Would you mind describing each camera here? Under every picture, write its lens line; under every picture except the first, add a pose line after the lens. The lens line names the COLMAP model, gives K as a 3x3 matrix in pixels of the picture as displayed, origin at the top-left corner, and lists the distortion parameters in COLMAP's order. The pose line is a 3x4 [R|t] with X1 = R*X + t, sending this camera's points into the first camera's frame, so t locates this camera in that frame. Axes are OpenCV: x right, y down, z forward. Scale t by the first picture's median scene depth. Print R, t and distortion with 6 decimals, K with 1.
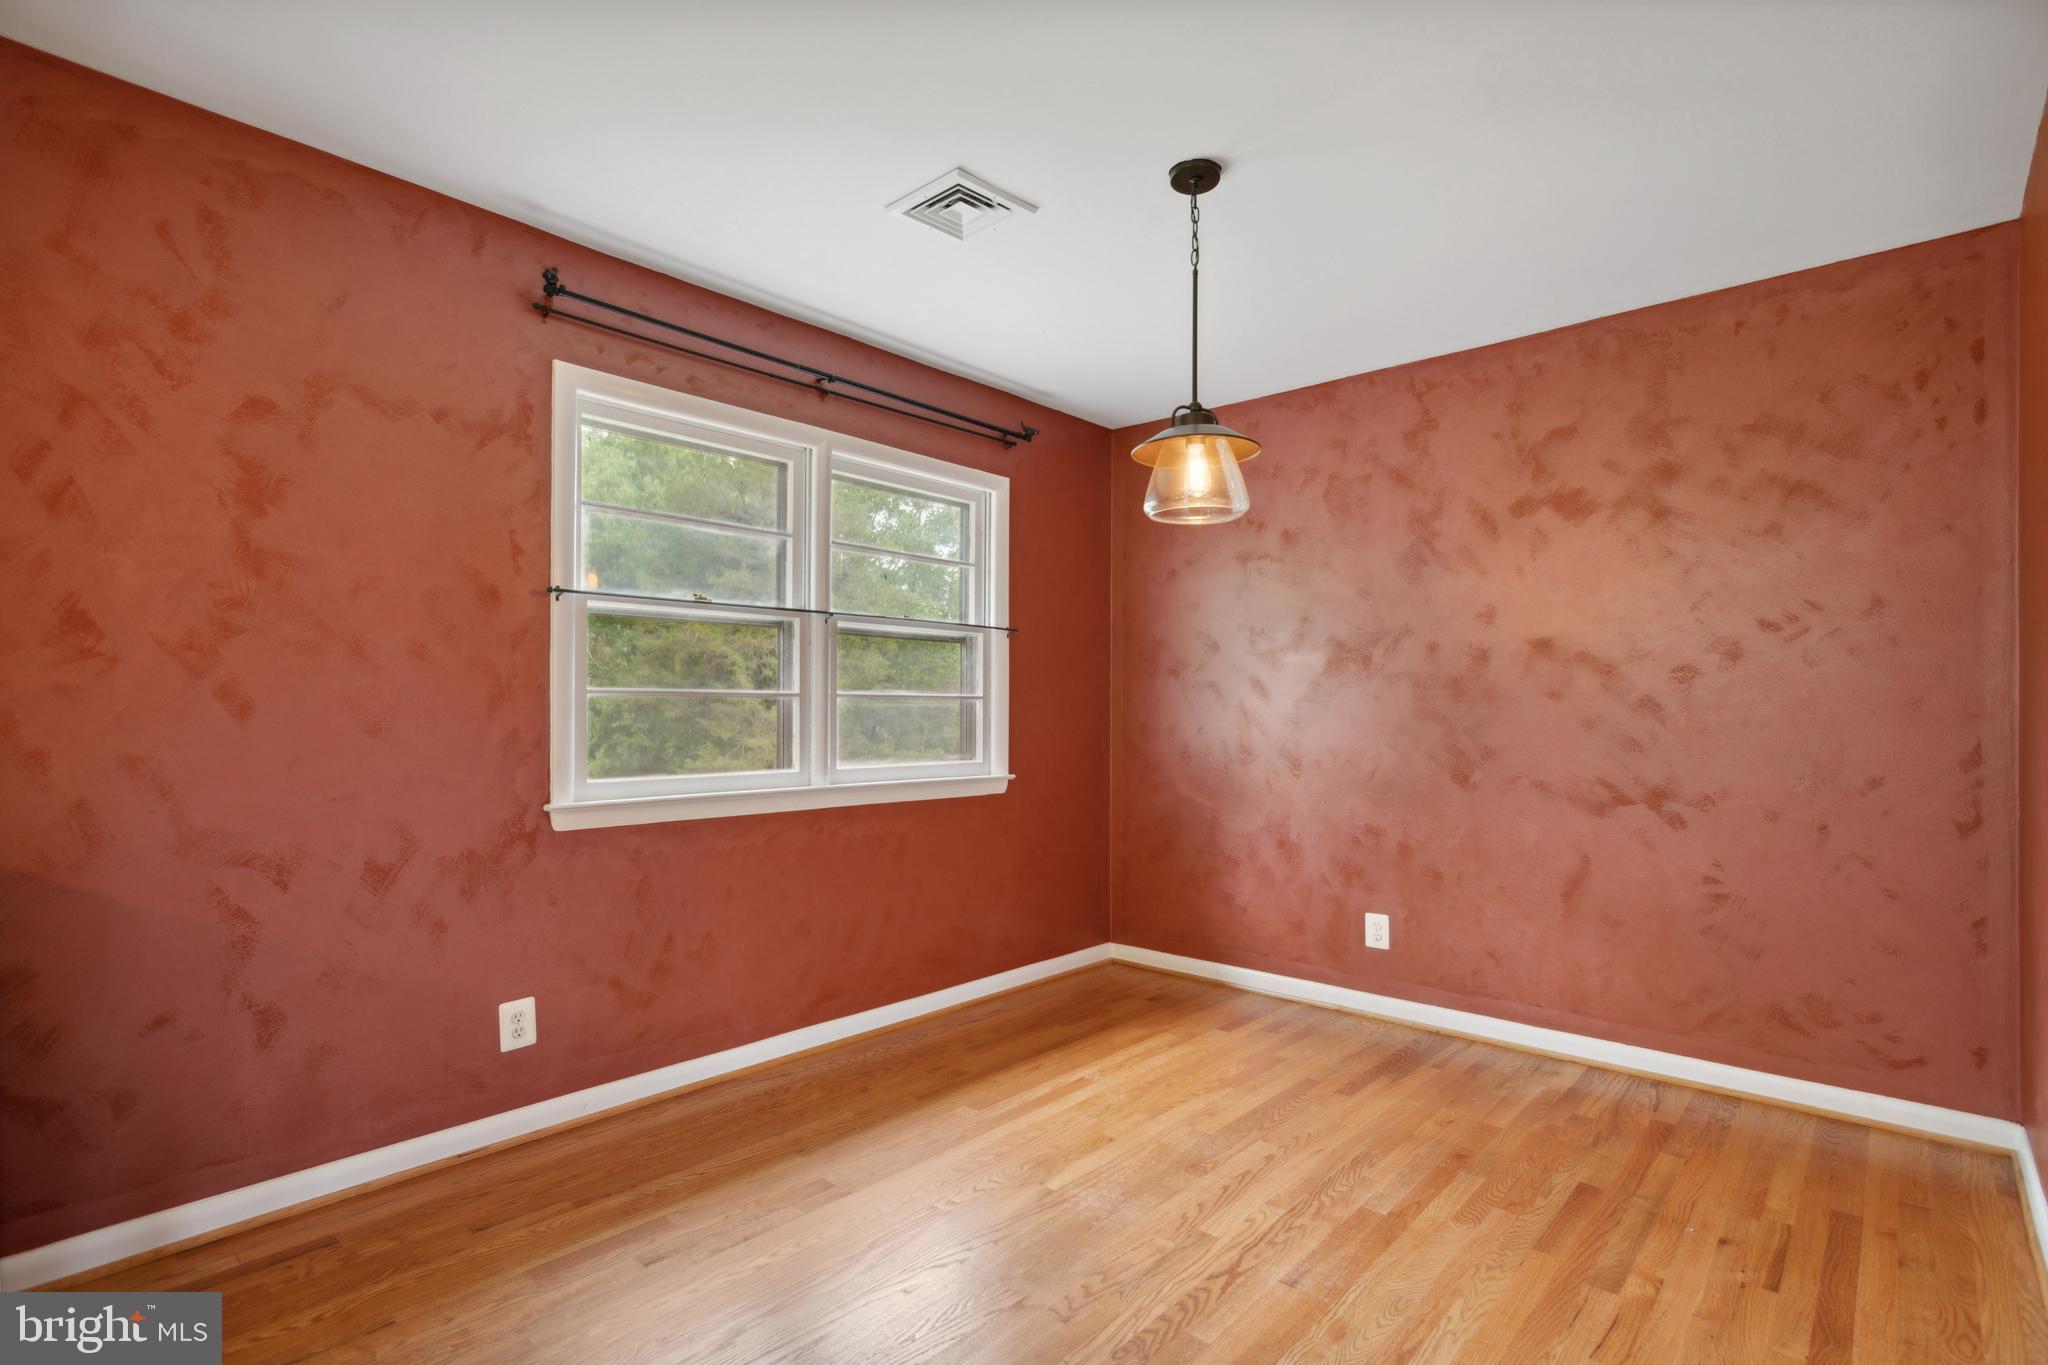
lens RADIAL K [[1002.7, 0, 1027.1], [0, 1002.7, 695.8], [0, 0, 1]] dist [0.003580, 0.001218]
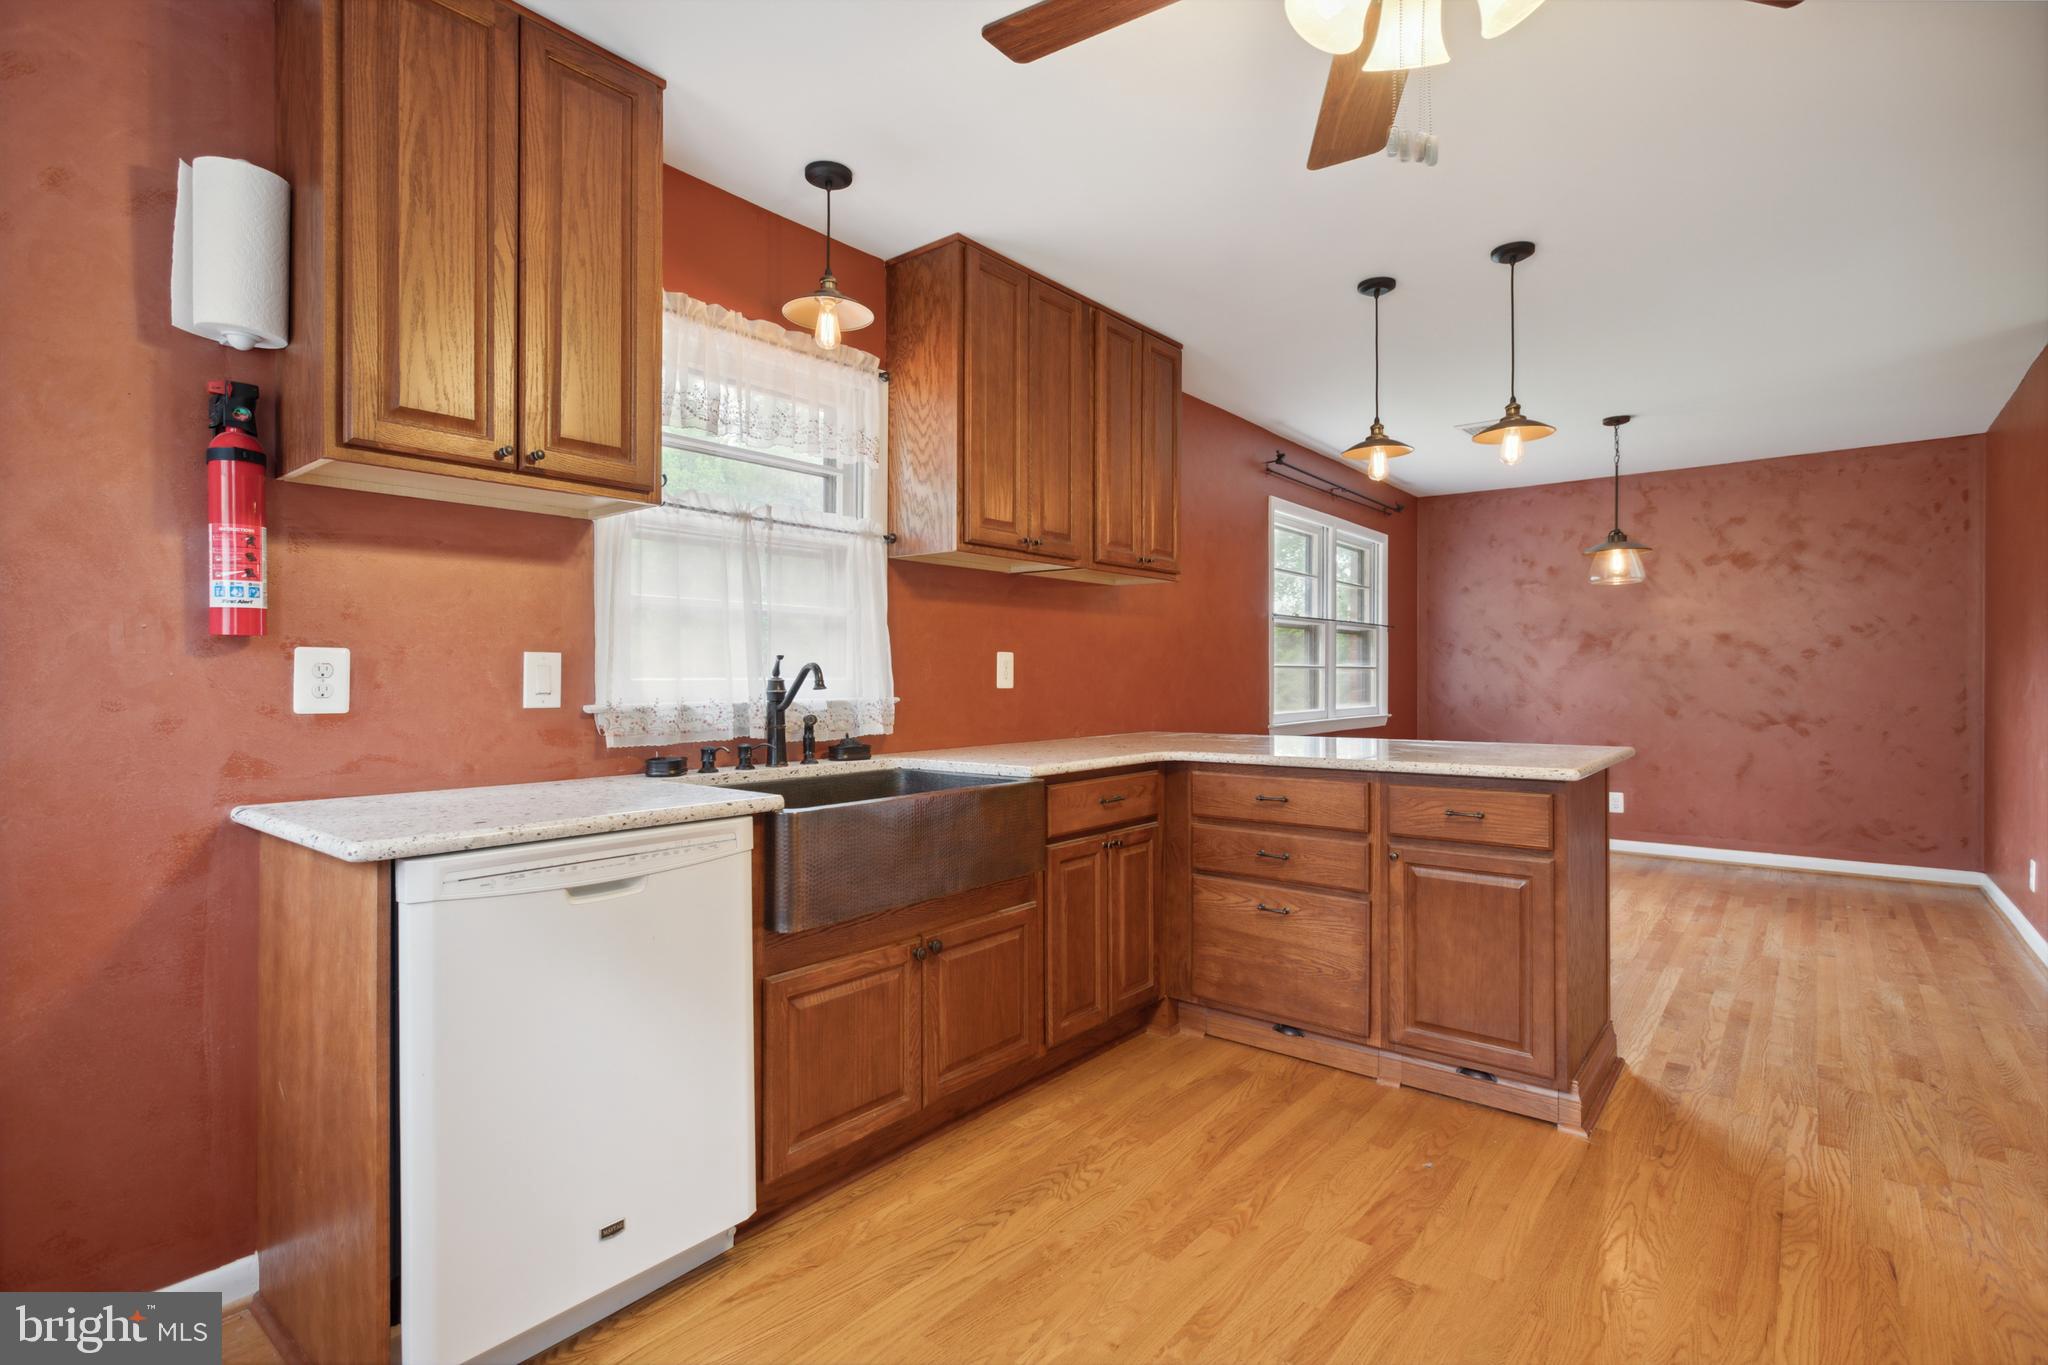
lens RADIAL K [[1002.7, 0, 1019.1], [0, 1002.7, 673.8], [0, 0, 1]] dist [0.003580, 0.001218]
pose [[0.998872, -0.002309, 0.047425, -0.872496], [0.001966, 0.999972, 0.007267, -0.000857], [-0.047441, -0.007166, 0.998848, -0.773901]]
